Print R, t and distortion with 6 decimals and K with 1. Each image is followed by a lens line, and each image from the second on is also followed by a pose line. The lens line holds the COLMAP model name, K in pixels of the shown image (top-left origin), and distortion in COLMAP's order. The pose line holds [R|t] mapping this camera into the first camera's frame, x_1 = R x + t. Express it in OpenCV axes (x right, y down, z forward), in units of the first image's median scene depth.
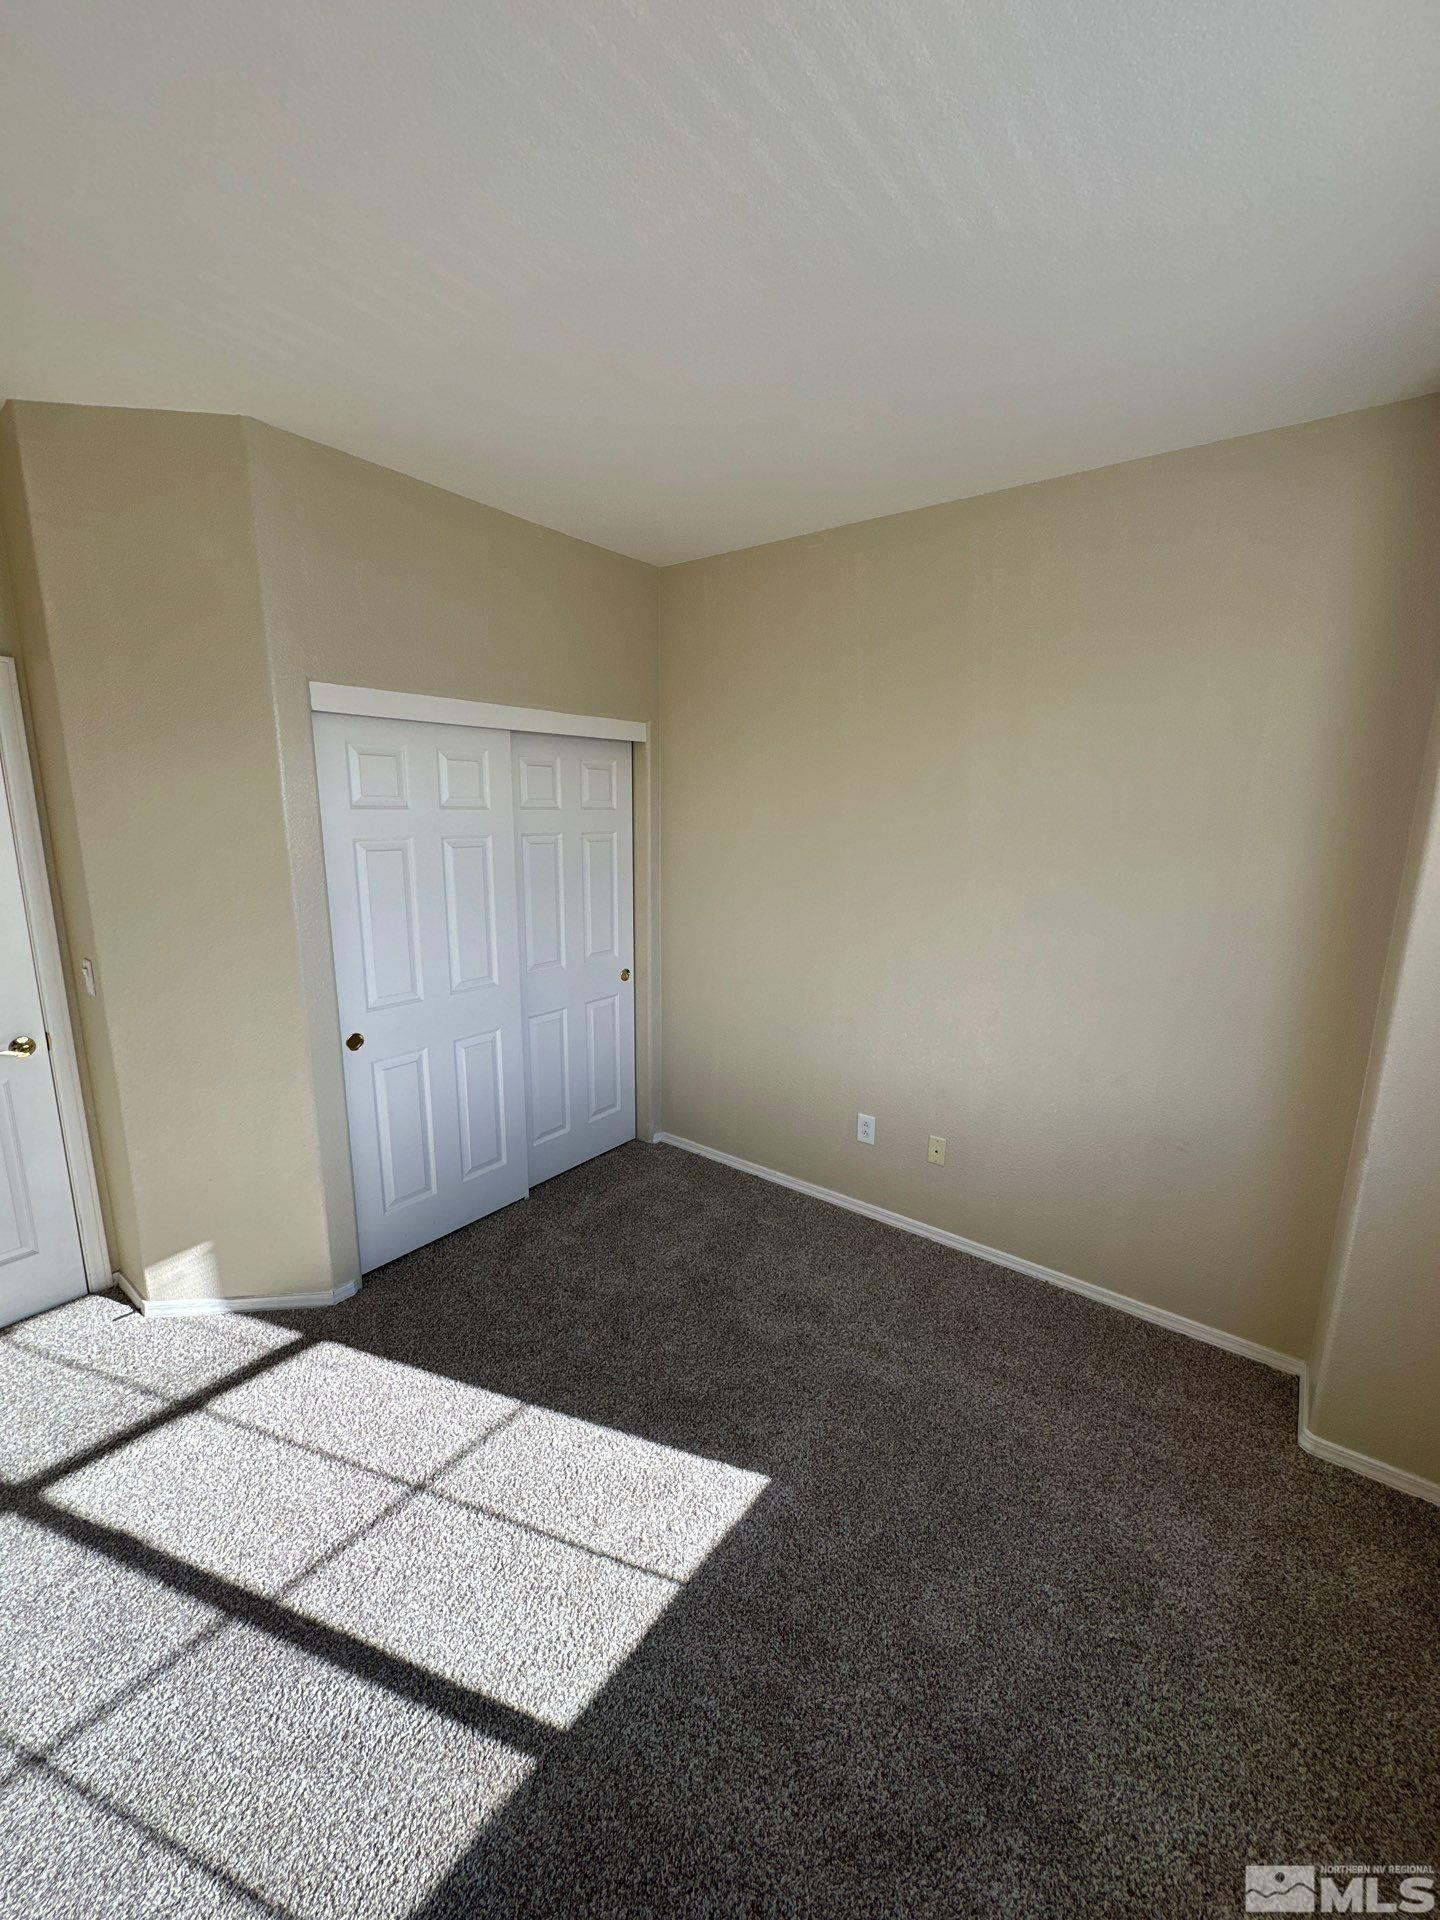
lens RADIAL K [[763.6, 0, 722.4], [0, 763.6, 960.0], [0, 0, 1]] dist [-0.002057, 0.000398]
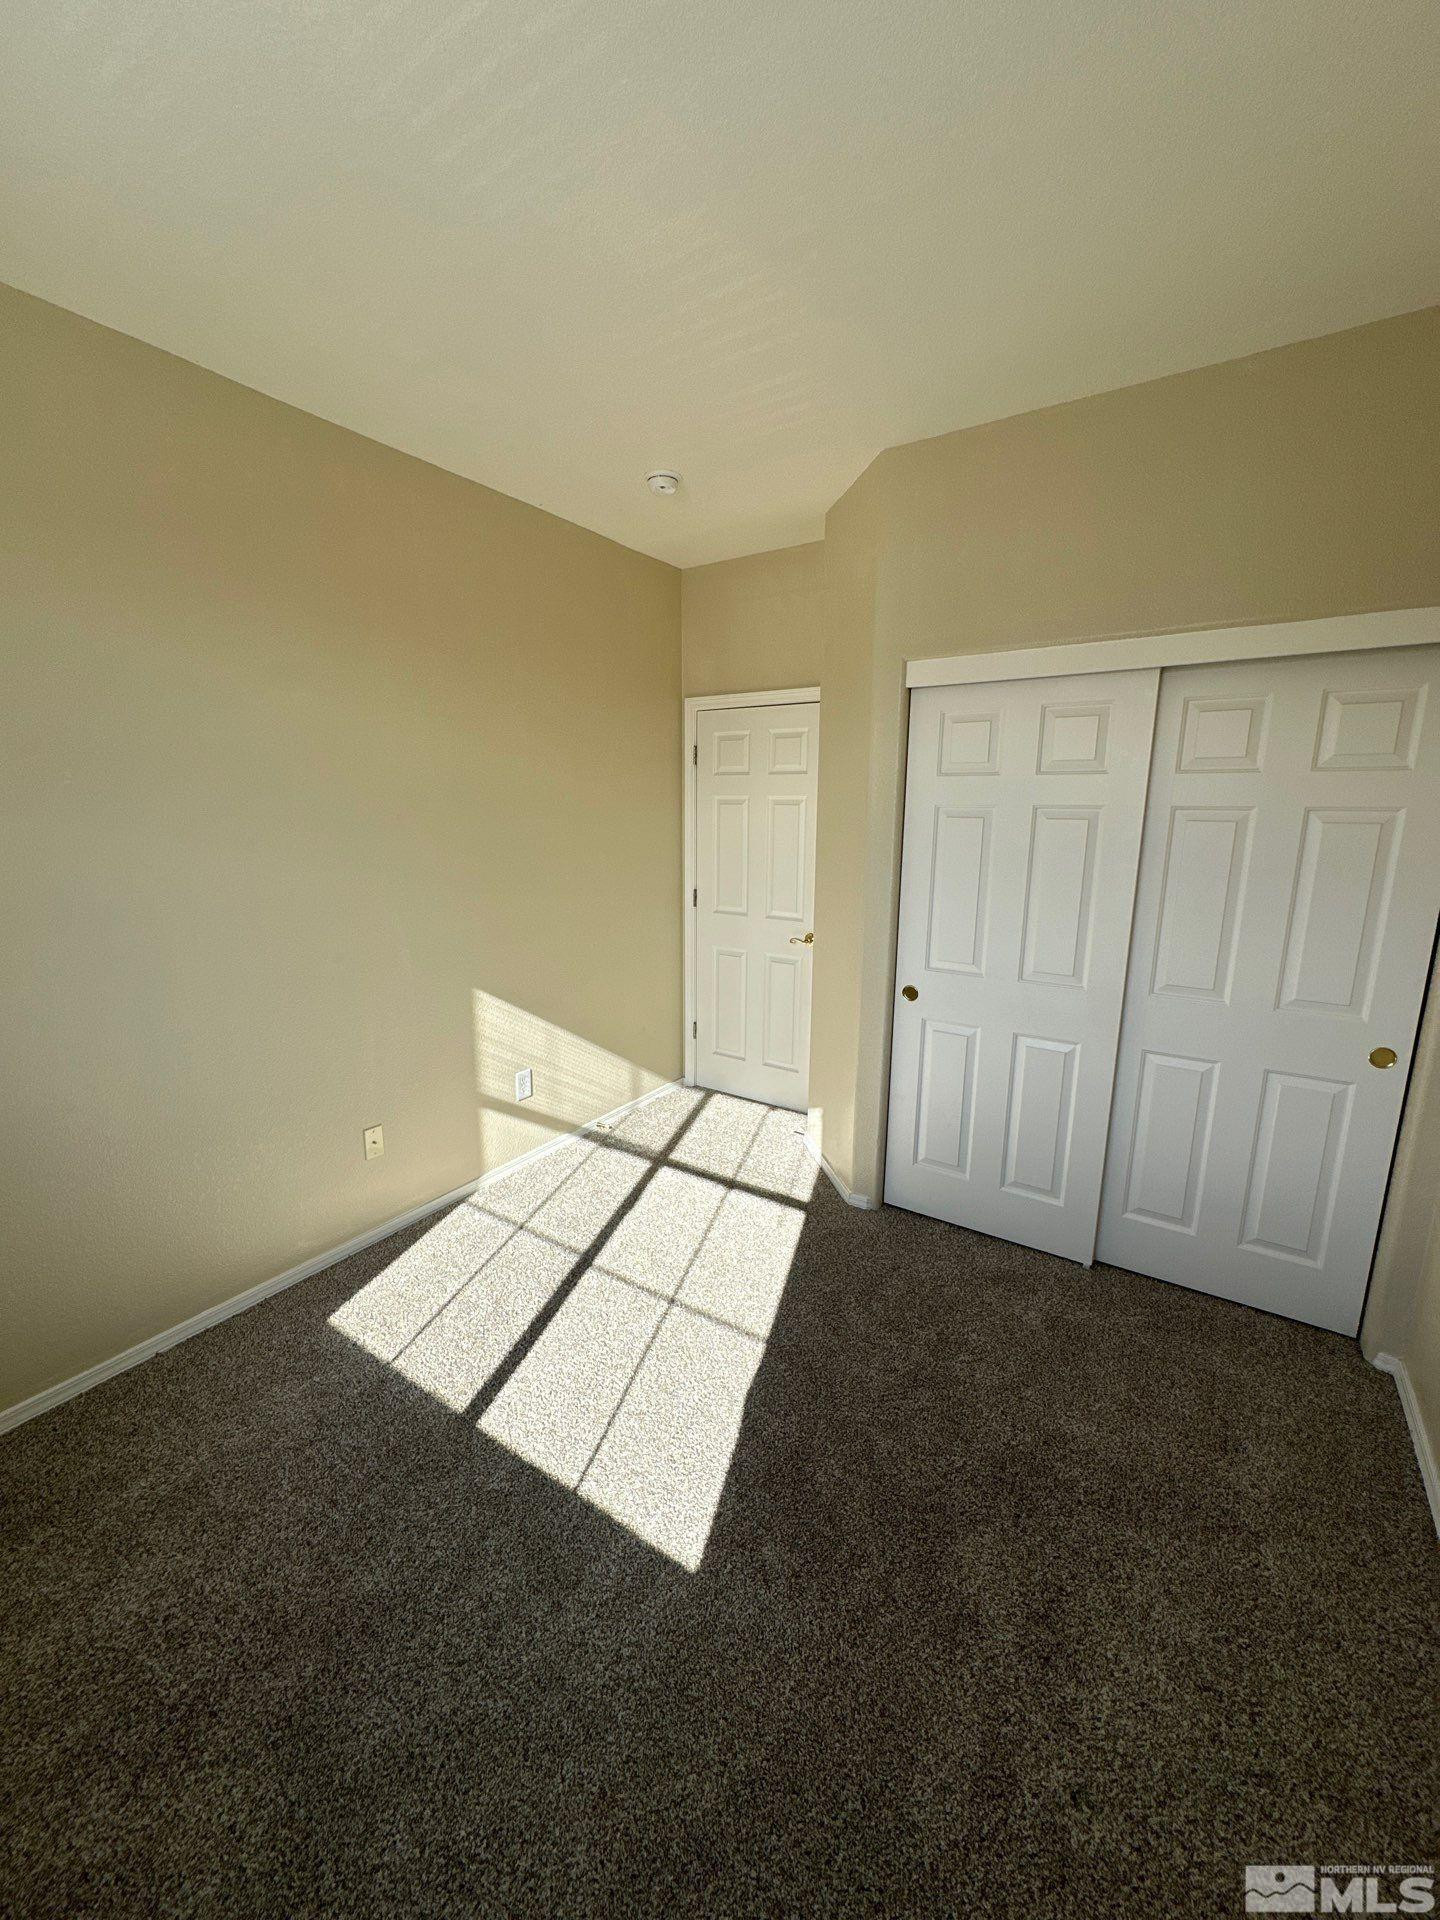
lens RADIAL K [[763.6, 0, 714.2], [0, 763.6, 958.6], [0, 0, 1]] dist [-0.002057, 0.000398]
pose [[0.062863, 0.189419, -0.979882, 0.580282], [-0.200235, 0.964254, 0.173552, -0.076263], [0.977729, 0.185296, 0.098544, 0.643052]]
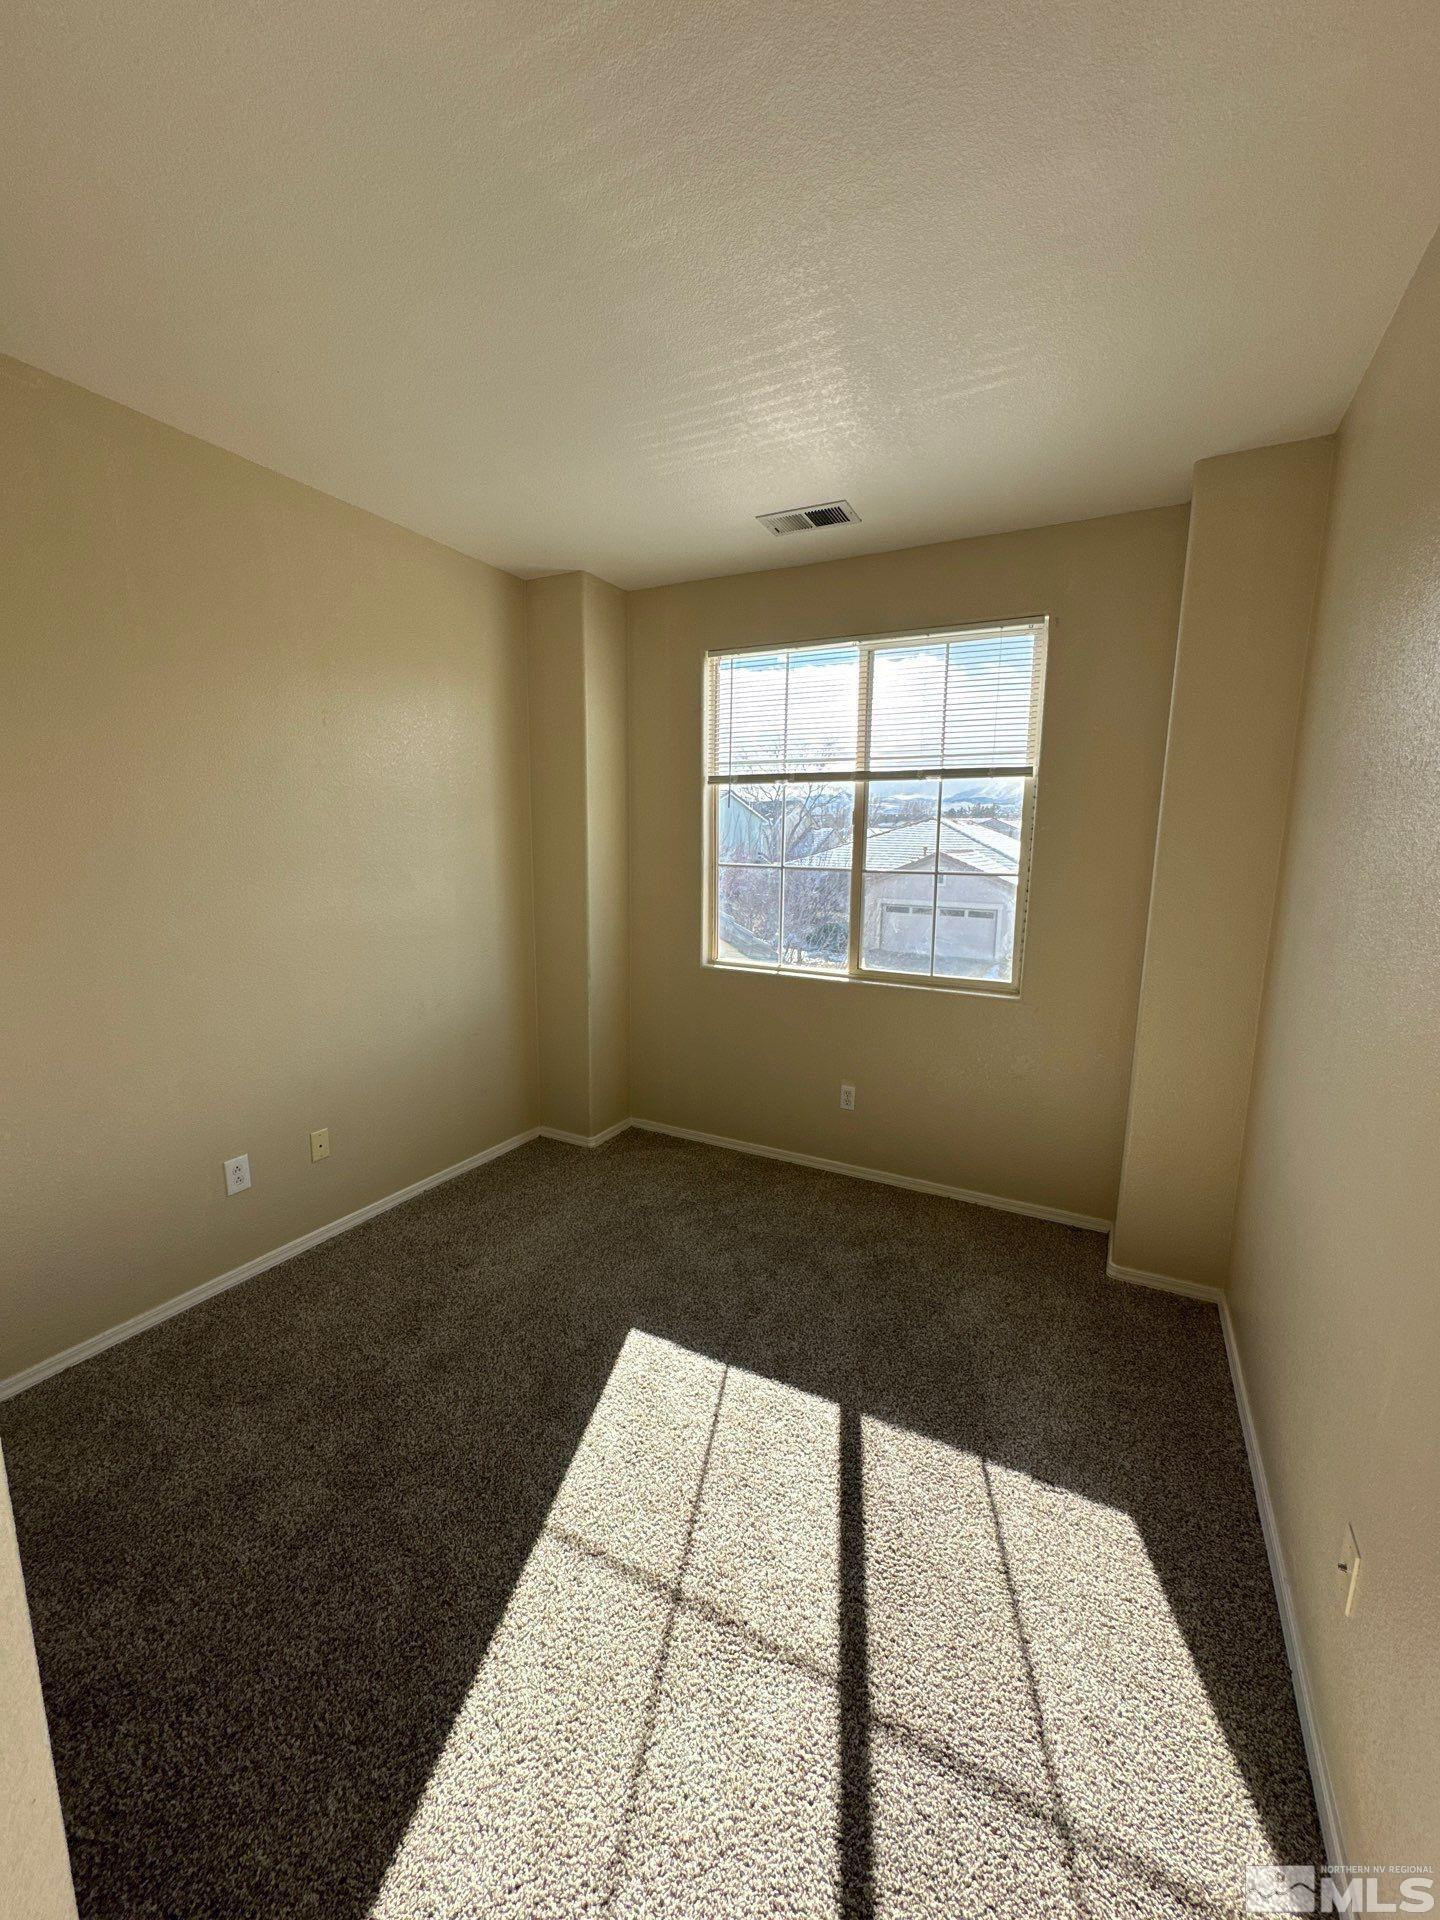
lens RADIAL K [[763.6, 0, 713.7], [0, 763.6, 967.5], [0, 0, 1]] dist [-0.002057, 0.000398]
pose [[-0.165413, -0.182229, 0.969243, -0.828884], [0.177718, 0.961185, 0.211044, -0.096280], [-0.970080, 0.207162, -0.126607, 0.711491]]
